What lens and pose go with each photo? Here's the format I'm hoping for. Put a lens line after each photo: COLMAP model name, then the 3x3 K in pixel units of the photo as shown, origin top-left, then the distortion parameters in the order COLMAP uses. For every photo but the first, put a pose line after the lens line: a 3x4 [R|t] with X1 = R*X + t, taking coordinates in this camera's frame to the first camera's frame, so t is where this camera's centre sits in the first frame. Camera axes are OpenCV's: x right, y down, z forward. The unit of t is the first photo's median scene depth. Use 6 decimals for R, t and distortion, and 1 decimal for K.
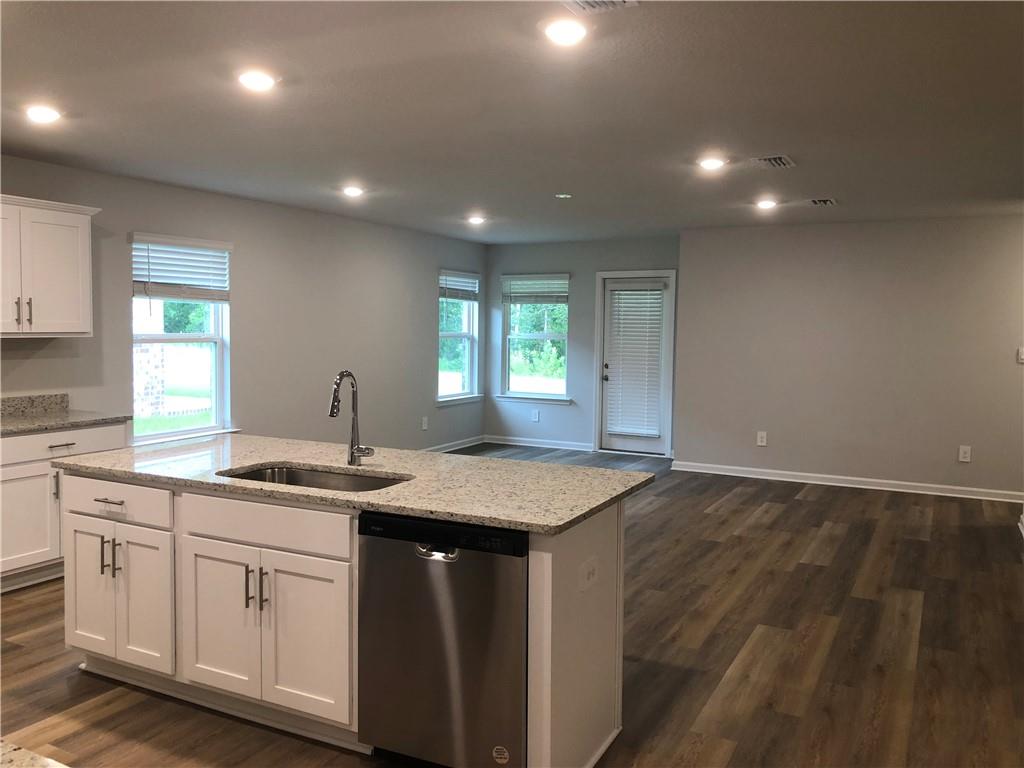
lens RADIAL K [[837.1, 0, 518.2], [0, 837.1, 378.3], [0, 0, 1]] dist [0.017592, -0.014966]
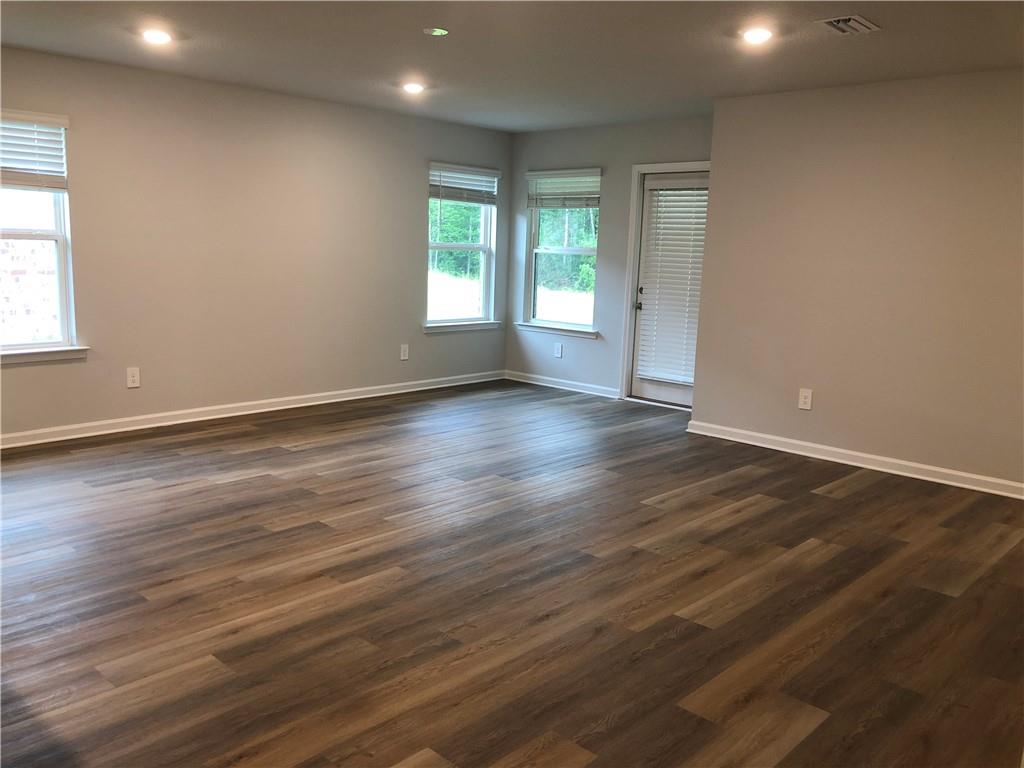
lens RADIAL K [[837.1, 0, 512.4], [0, 837.1, 393.4], [0, 0, 1]] dist [0.017592, -0.014966]
pose [[0.960243, 0.065412, -0.271395, 0.239767], [-0.036396, 0.993198, 0.110606, -0.001599], [0.276784, -0.096331, 0.956091, 0.255523]]
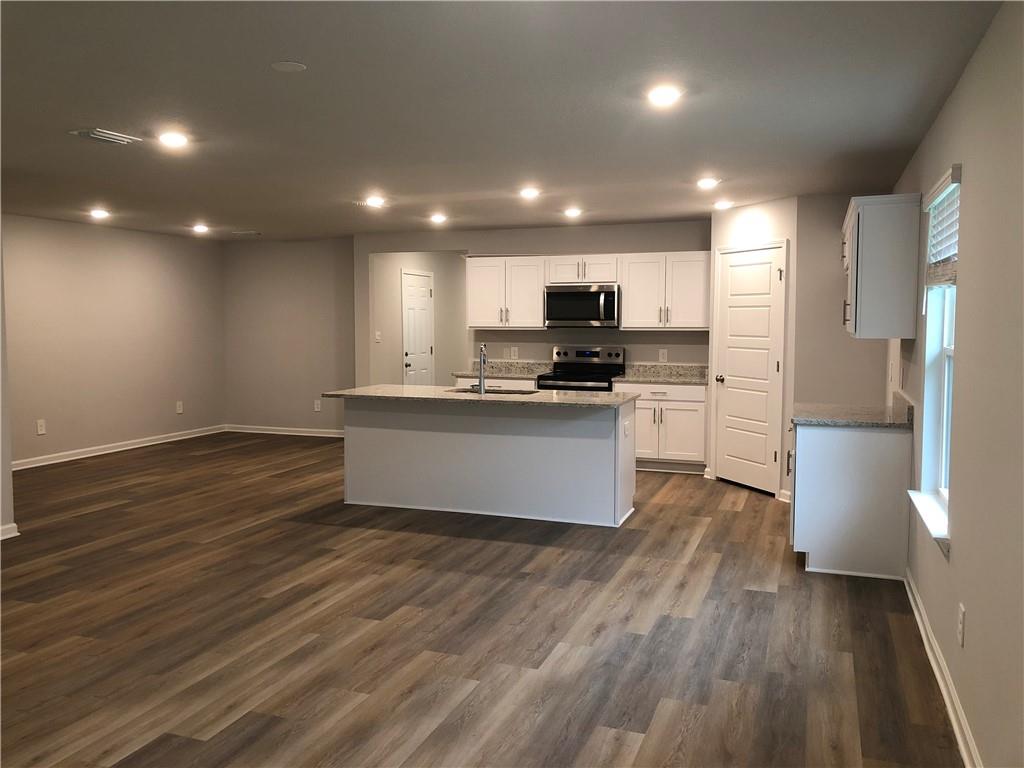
lens RADIAL K [[837.1, 0, 506.5], [0, 837.1, 385.9], [0, 0, 1]] dist [0.017592, -0.014966]
pose [[-0.993534, -0.007612, -0.113281, -0.016344], [-0.024117, 0.989131, 0.145048, -0.076379], [0.110945, 0.146842, -0.982918, 1.160228]]
